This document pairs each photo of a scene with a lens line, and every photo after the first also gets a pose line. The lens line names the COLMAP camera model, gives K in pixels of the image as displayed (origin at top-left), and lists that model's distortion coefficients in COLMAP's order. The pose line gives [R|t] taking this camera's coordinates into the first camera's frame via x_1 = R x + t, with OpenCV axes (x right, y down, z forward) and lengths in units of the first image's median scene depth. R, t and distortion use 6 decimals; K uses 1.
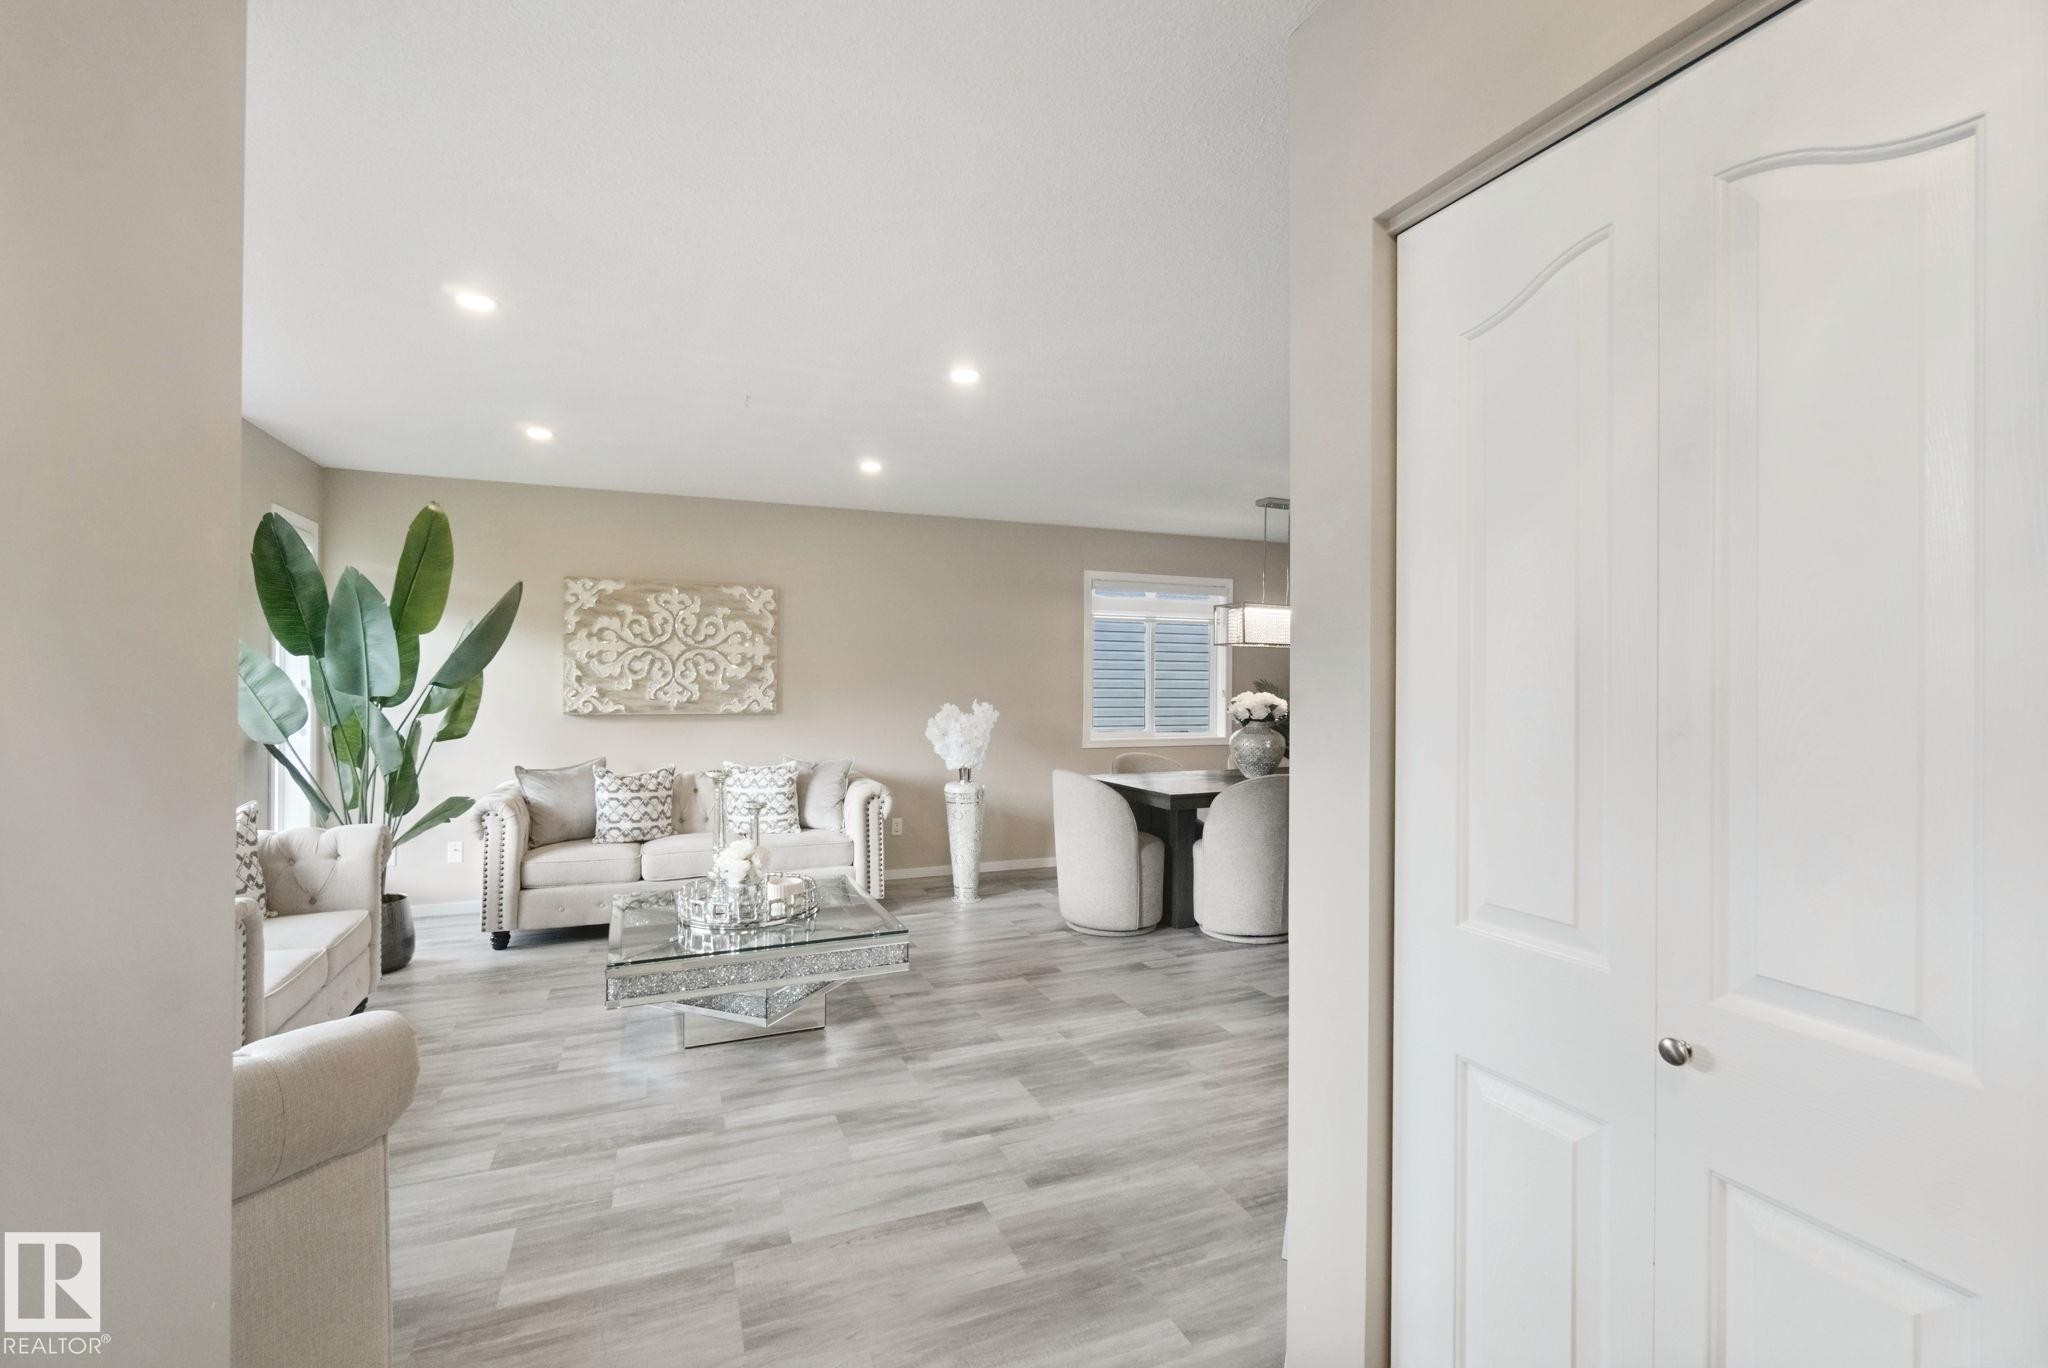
lens RADIAL K [[876.4, 0, 1024.0], [0, 876.4, 684.0], [0, 0, 1]] dist [-0.001354, -0.000178]
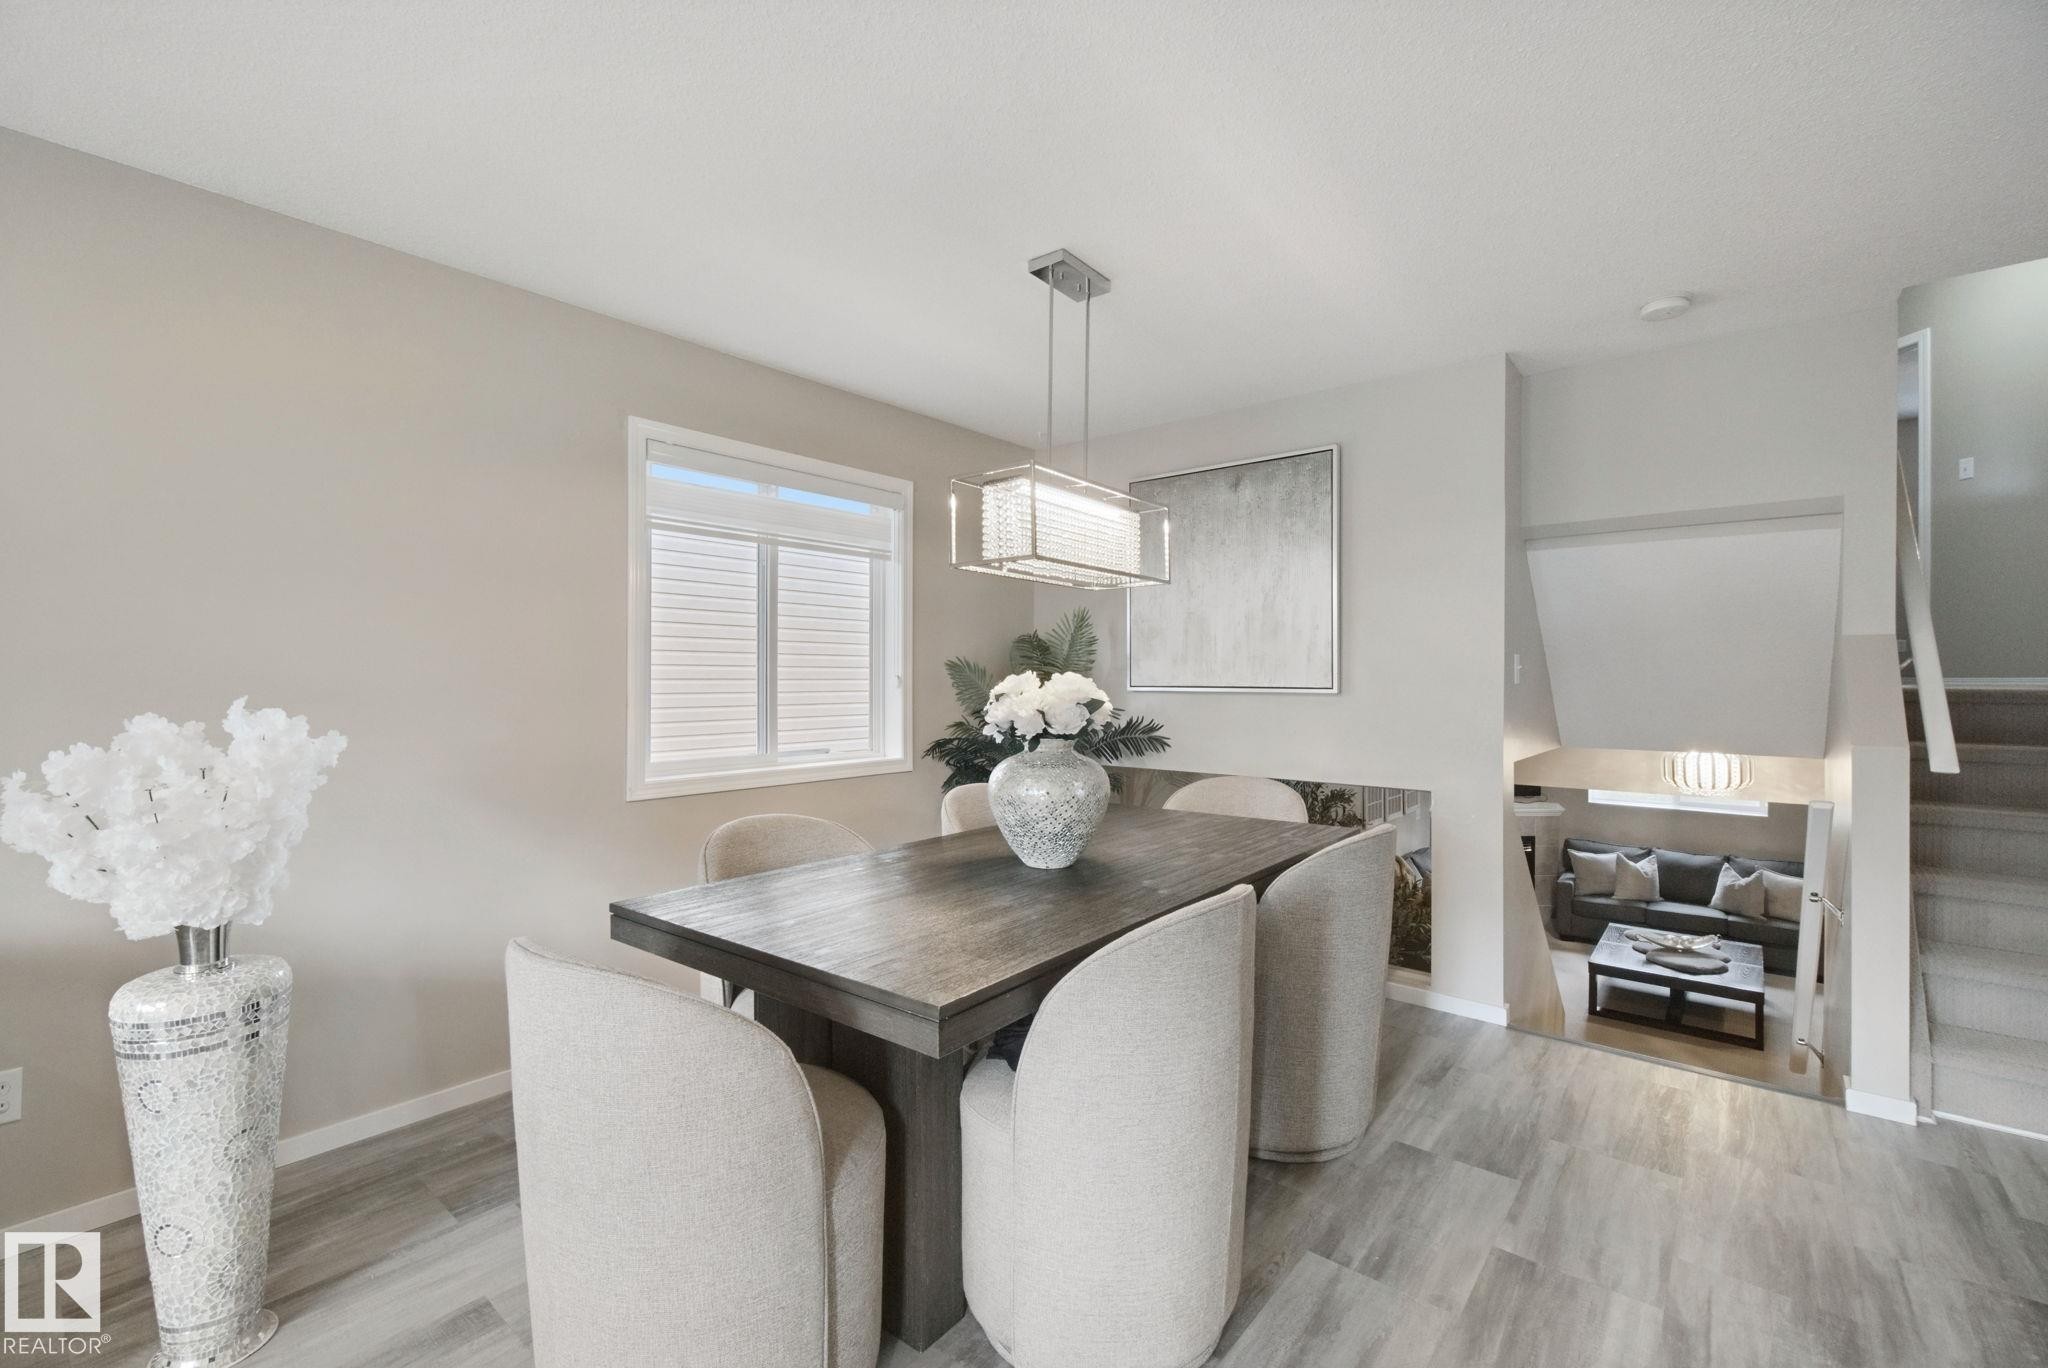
lens RADIAL K [[876.4, 0, 1024.0], [0, 876.4, 684.0], [0, 0, 1]] dist [-0.001354, -0.000178]
pose [[0.879511, -0.005318, 0.475848, 0.039400], [0.001925, 0.999969, 0.007618, 0.011214], [-0.475874, -0.005784, 0.879494, 0.611565]]
